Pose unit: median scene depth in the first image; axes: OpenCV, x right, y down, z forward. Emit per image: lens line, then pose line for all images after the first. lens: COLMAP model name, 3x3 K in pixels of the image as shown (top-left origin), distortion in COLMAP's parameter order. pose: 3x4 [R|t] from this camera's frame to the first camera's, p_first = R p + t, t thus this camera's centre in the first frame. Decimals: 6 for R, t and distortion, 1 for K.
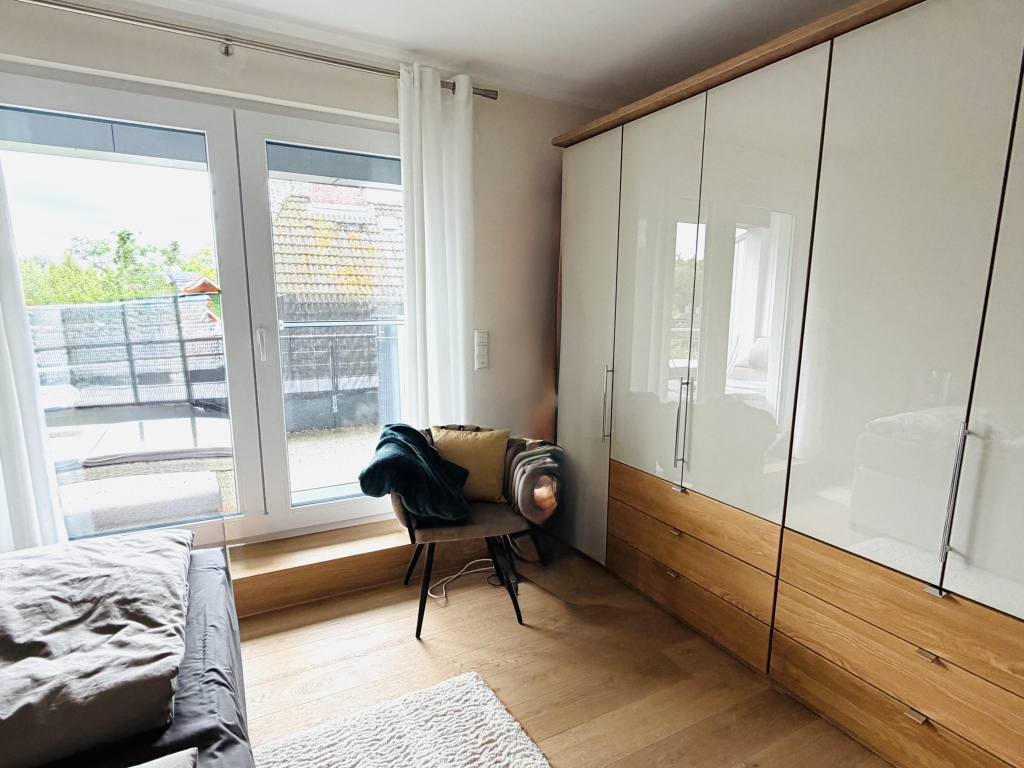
lens RADIAL K [[566.5, 0, 514.4], [0, 566.5, 408.6], [0, 0, 1]] dist [-0.000125, 0.000341]
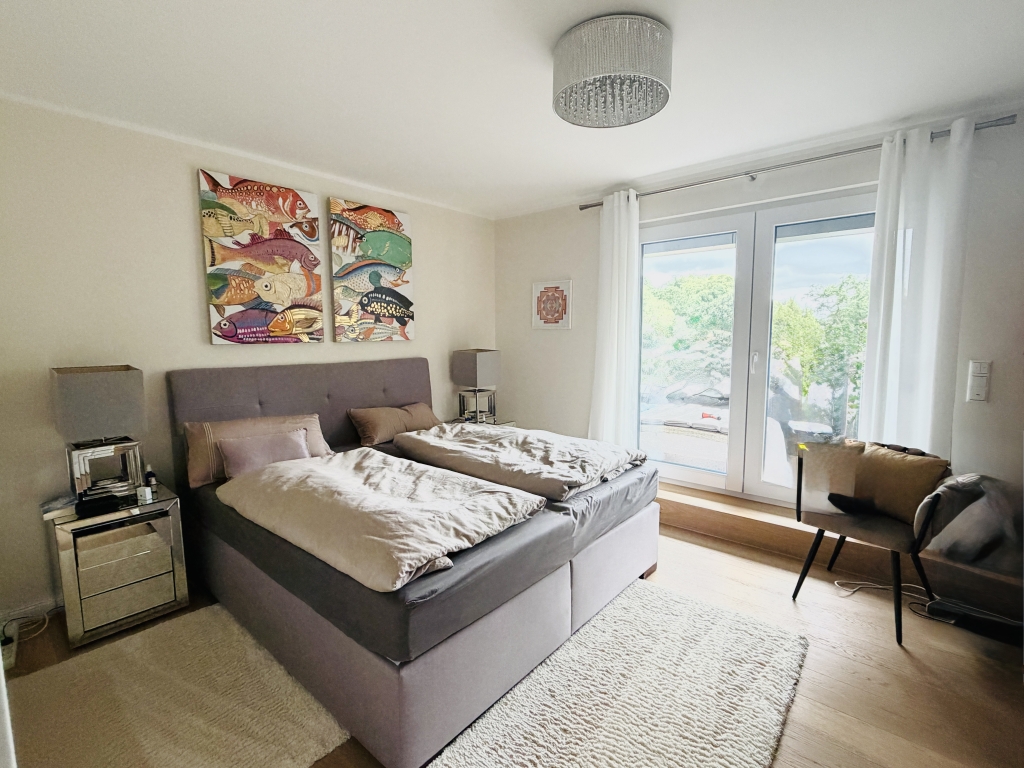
lens RADIAL K [[472.7, 0, 512.0], [0, 472.7, 384.0], [0, 0, 1]] dist [0.000673, 0.000274]
pose [[0.344482, 0.088299, -0.934631, 0.541504], [-0.161587, 0.986286, 0.033622, 0.002118], [0.924782, 0.139442, 0.354026, -0.011595]]
